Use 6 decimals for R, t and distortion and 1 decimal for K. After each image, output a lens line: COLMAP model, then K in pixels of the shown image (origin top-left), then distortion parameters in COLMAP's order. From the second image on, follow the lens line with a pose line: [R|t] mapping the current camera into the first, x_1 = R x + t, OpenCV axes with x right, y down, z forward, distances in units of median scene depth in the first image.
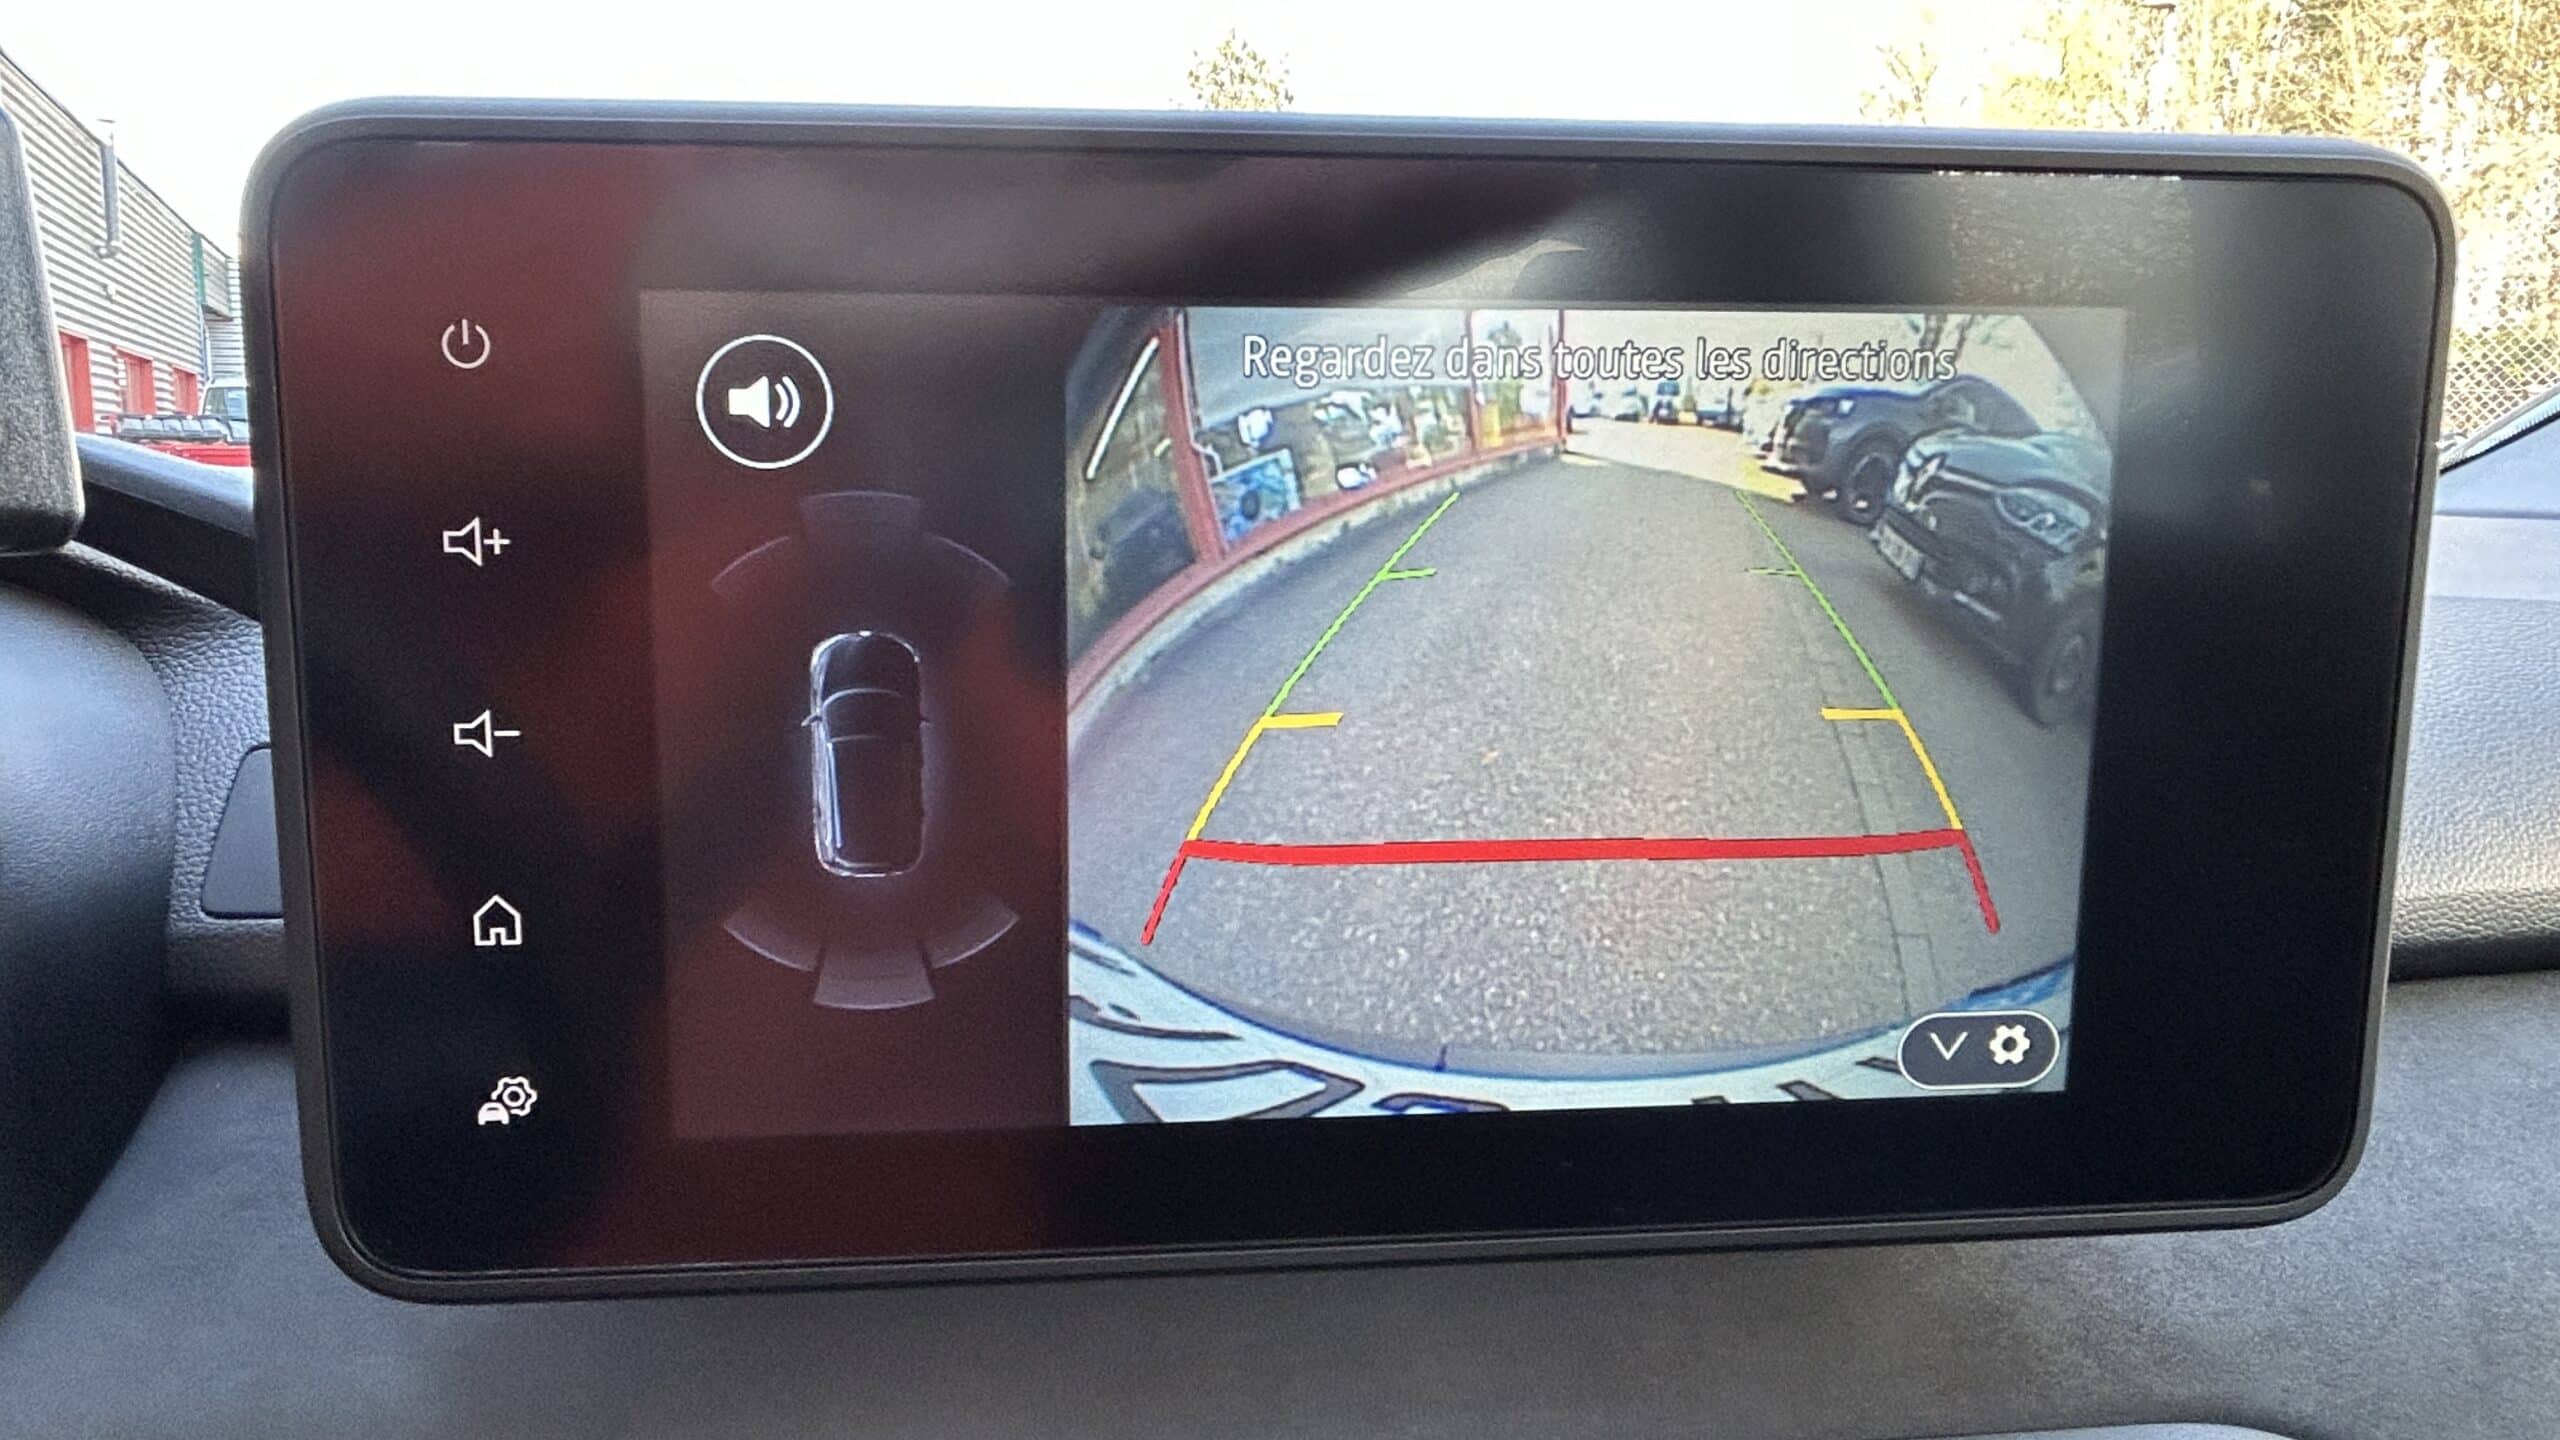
lens RADIAL K [[1604.7, 0, 1276.5], [0, 1604.7, 721.0], [0, 0, 1]] dist [-0.003834, 0.000178]
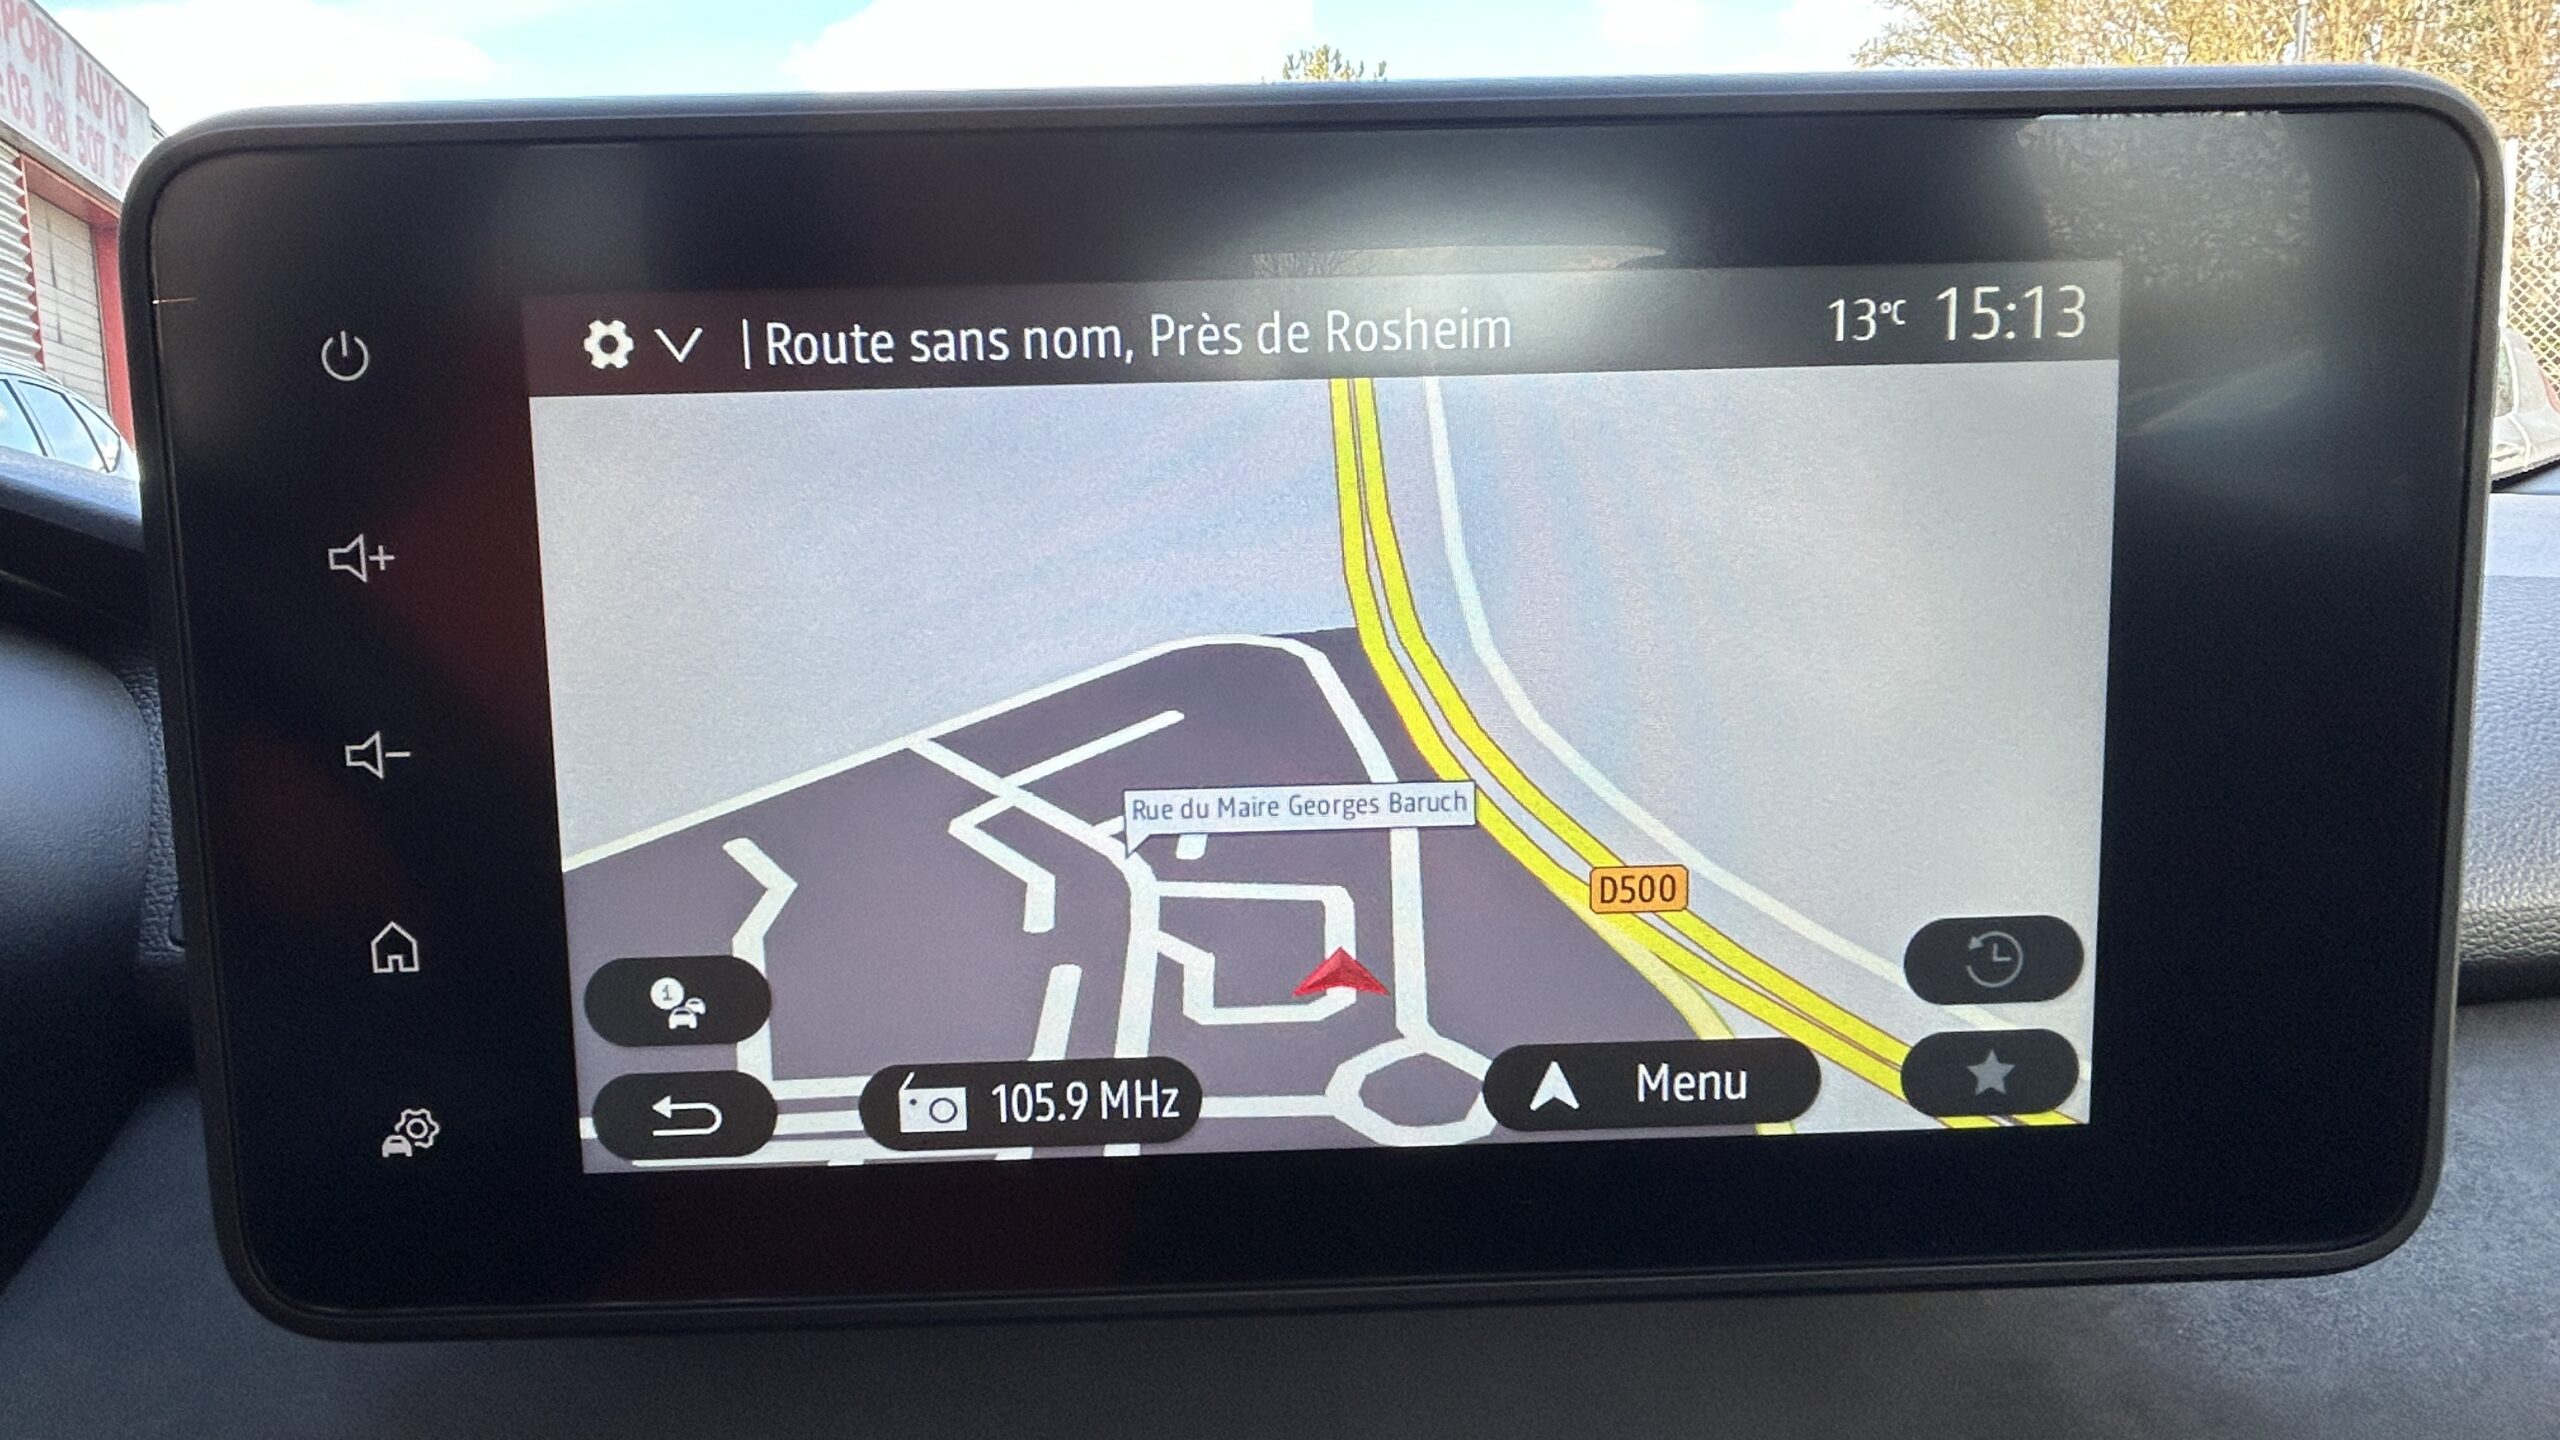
lens RADIAL K [[1604.7, 0, 1284.0], [0, 1604.7, 719.4], [0, 0, 1]] dist [-0.003834, 0.000178]
pose [[0.997216, -0.016616, -0.072686, 0.118658], [0.015521, 0.999758, -0.015602, 0.009195], [0.072928, 0.014430, 0.997233, 0.063447]]
